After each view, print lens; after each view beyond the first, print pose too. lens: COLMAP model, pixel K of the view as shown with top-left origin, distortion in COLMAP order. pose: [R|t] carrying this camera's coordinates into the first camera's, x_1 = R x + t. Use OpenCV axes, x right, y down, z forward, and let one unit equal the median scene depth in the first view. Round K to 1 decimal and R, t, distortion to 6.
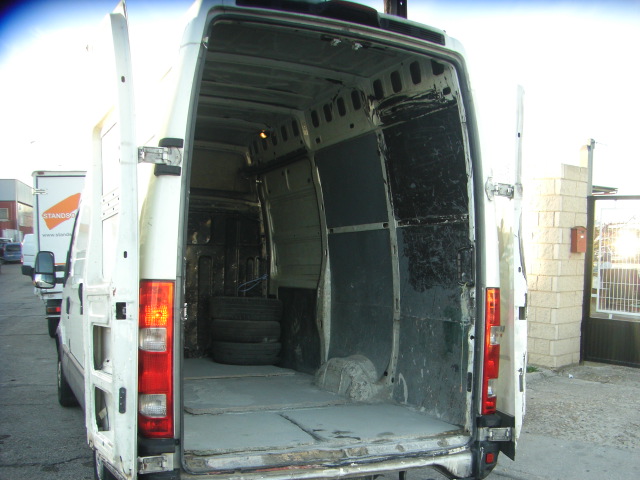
lens RADIAL K [[720.8, 0, 355.3], [0, 720.8, 283.2], [0, 0, 1]] dist [-0.146698, 0.000000]
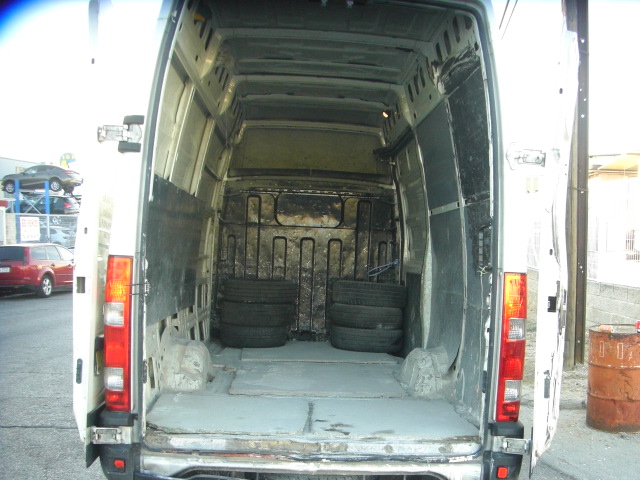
lens RADIAL K [[720.8, 0, 360.2], [0, 720.8, 290.2], [0, 0, 1]] dist [-0.146698, 0.000000]
pose [[0.931508, 0.029963, -0.362484, 0.325883], [-0.021822, 0.999410, 0.026533, 0.008086], [0.363065, -0.016806, 0.931612, 0.144269]]
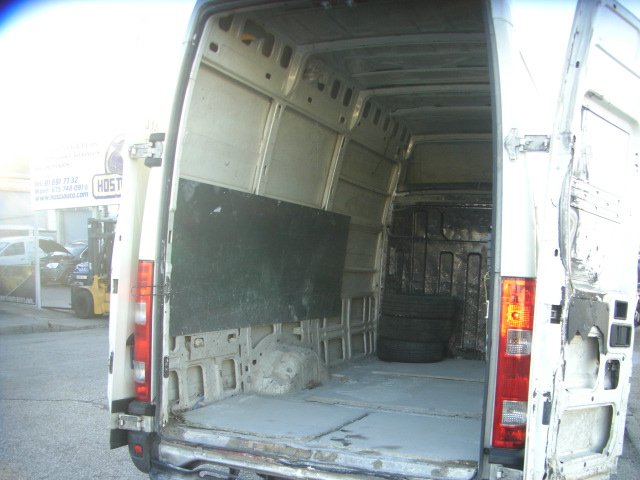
lens RADIAL K [[720.8, 0, 357.8], [0, 720.8, 288.4], [0, 0, 1]] dist [-0.146698, 0.000000]
pose [[0.684975, 0.023160, -0.728199, 0.611227], [-0.032421, 0.999473, 0.001291, 0.021635], [0.727845, 0.022724, 0.685365, 0.375249]]
